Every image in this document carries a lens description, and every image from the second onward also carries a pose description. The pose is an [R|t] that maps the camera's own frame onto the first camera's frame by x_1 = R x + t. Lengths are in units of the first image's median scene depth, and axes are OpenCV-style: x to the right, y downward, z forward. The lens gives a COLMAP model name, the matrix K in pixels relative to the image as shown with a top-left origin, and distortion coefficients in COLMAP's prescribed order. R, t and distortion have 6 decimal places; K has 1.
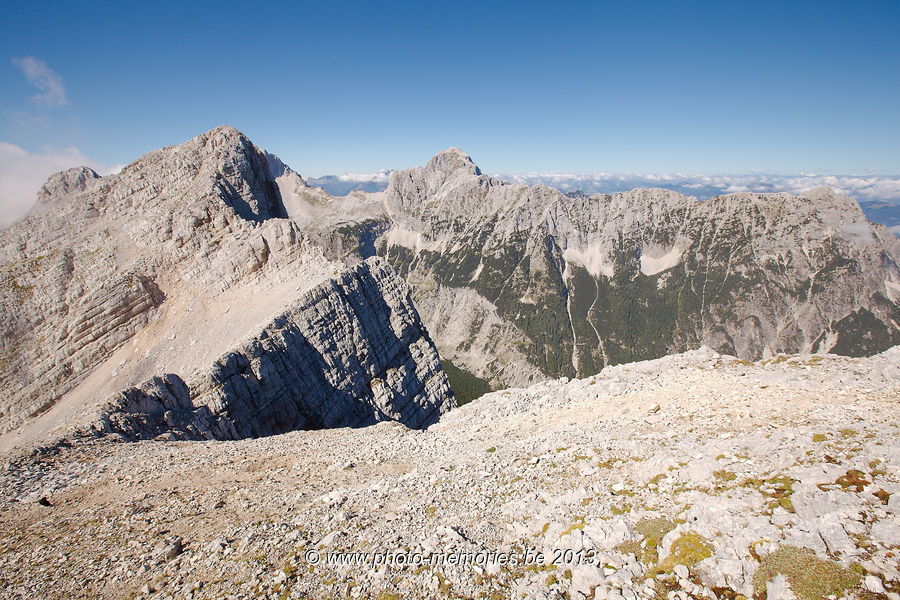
lens RADIAL K [[397.6, 0, 450.0], [0, 397.6, 300.0], [0, 0, 1]] dist [-0.043148, 0.000588]
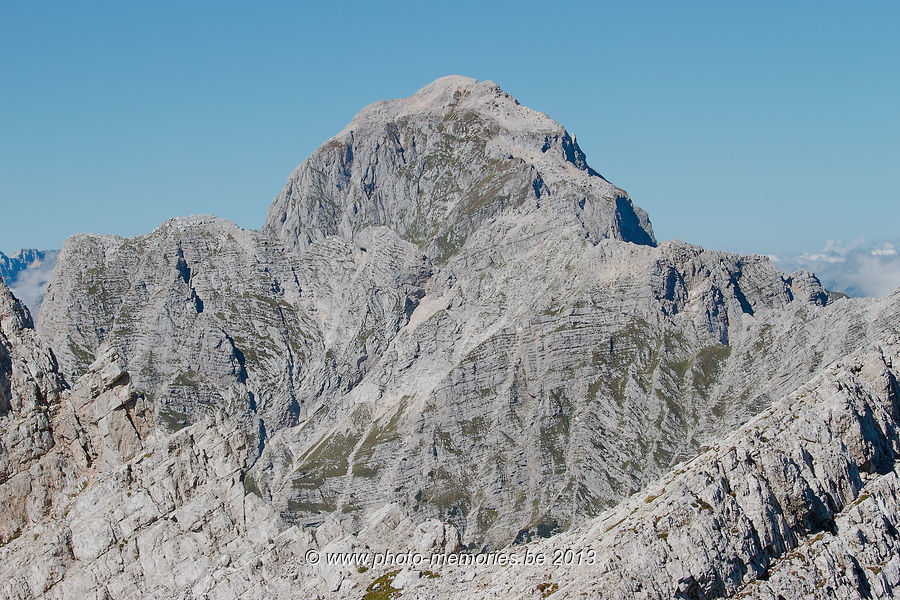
lens RADIAL K [[2855.4, 0, 450.0], [0, 2855.4, 300.0], [0, 0, 1]] dist [-0.141368, -0.158958]
pose [[0.999052, -0.041550, 0.012989, -0.176303], [0.043532, 0.955362, -0.292212, 0.073006], [-0.000268, 0.292501, 0.956265, 0.050495]]
